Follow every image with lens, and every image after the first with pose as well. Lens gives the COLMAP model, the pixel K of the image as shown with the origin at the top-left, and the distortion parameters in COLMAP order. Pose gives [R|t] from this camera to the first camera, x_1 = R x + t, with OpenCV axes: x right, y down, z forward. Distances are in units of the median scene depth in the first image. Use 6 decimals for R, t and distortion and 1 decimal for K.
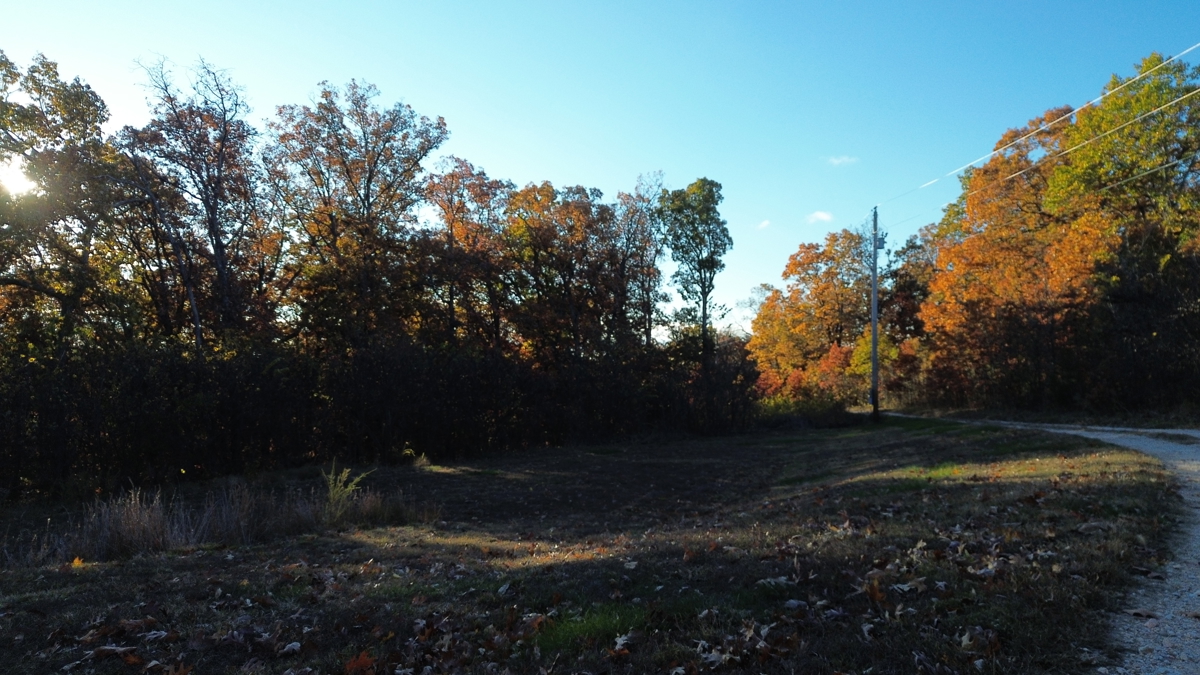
lens RADIAL K [[845.6, 0, 594.8], [0, 845.6, 337.7], [0, 0, 1]] dist [0.070373, -0.068481]
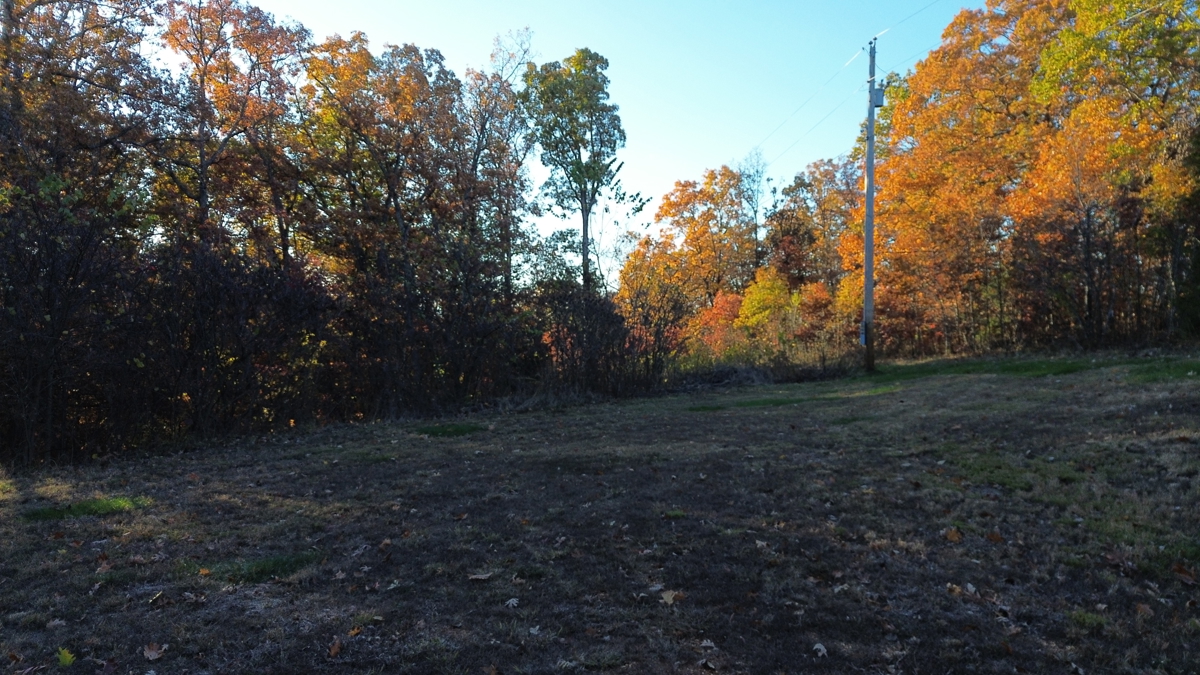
lens RADIAL K [[904.0, 0, 600.0], [0, 904.0, 337.5], [0, 0, 1]] dist [0.196332, -0.000280]
pose [[0.984693, -0.002958, 0.174275, 0.002308], [-0.004703, 0.999041, 0.043532, 0.025638], [-0.174237, -0.043685, 0.983734, 0.207249]]
